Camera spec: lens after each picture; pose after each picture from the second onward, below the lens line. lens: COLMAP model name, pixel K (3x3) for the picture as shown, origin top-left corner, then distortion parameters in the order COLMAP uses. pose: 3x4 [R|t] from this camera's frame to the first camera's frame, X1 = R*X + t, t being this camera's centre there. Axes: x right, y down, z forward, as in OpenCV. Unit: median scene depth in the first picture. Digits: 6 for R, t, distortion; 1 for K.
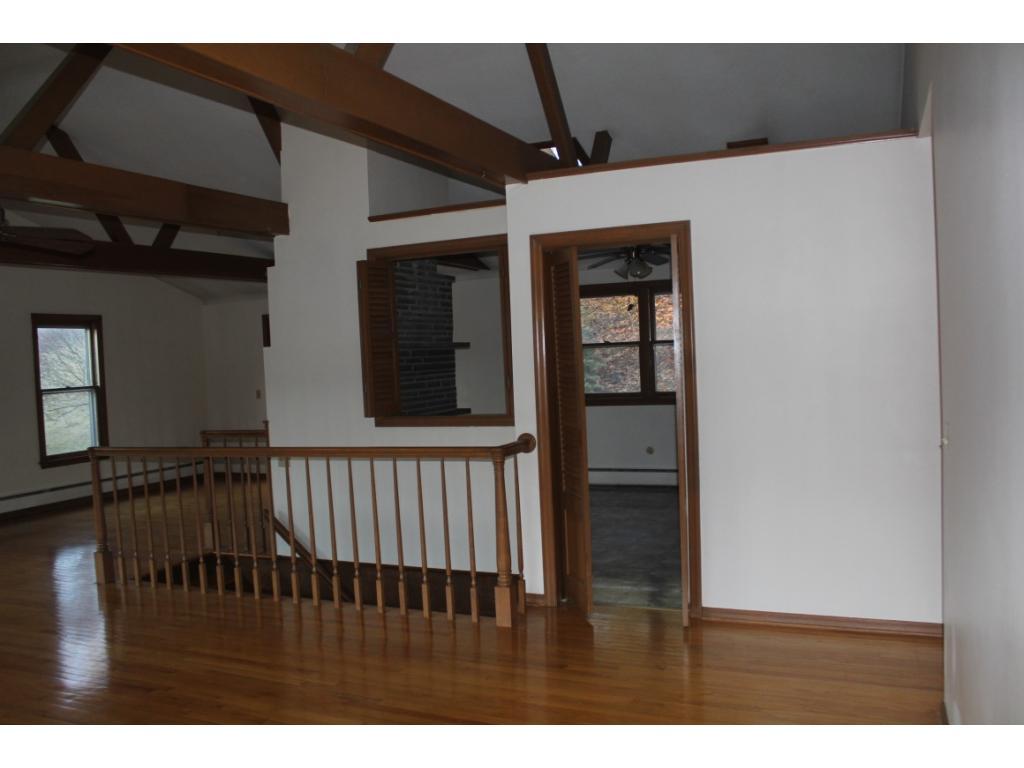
lens RADIAL K [[851.3, 0, 513.9], [0, 851.3, 379.4], [0, 0, 1]] dist [-0.105788, 0.063186]
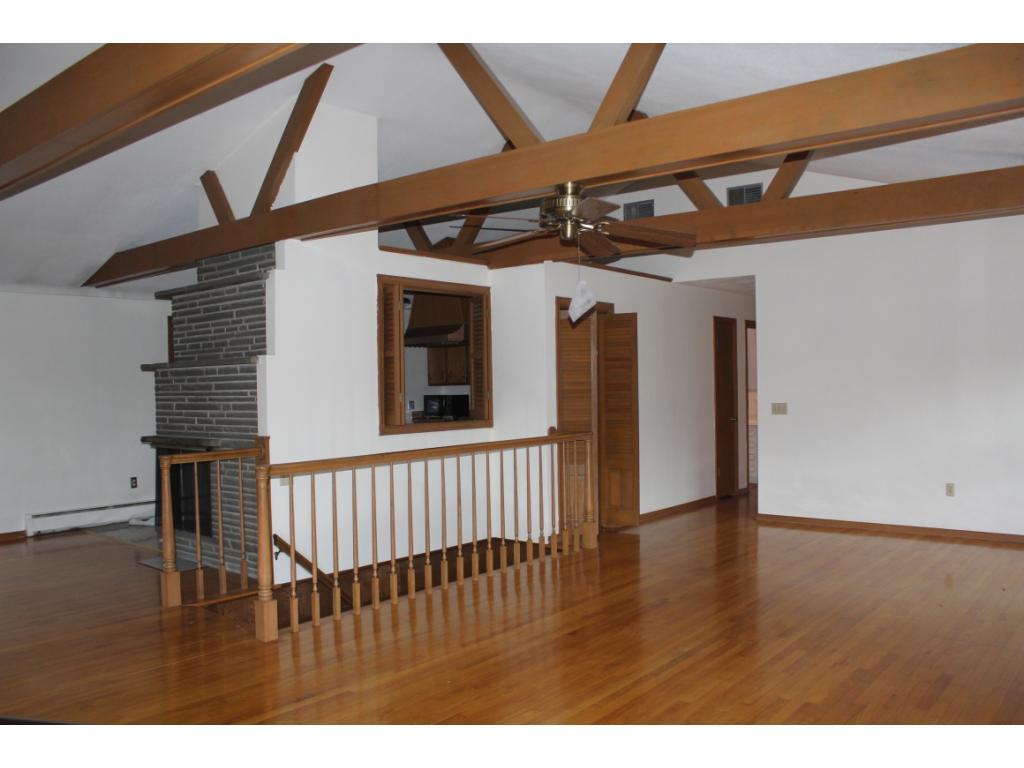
lens RADIAL K [[851.3, 0, 531.3], [0, 851.3, 382.4], [0, 0, 1]] dist [-0.105788, 0.063186]
pose [[0.271217, 0.032854, 0.961957, -1.104261], [0.032392, 0.998540, -0.043236, 0.039810], [-0.961973, 0.042886, 0.269756, 0.490186]]
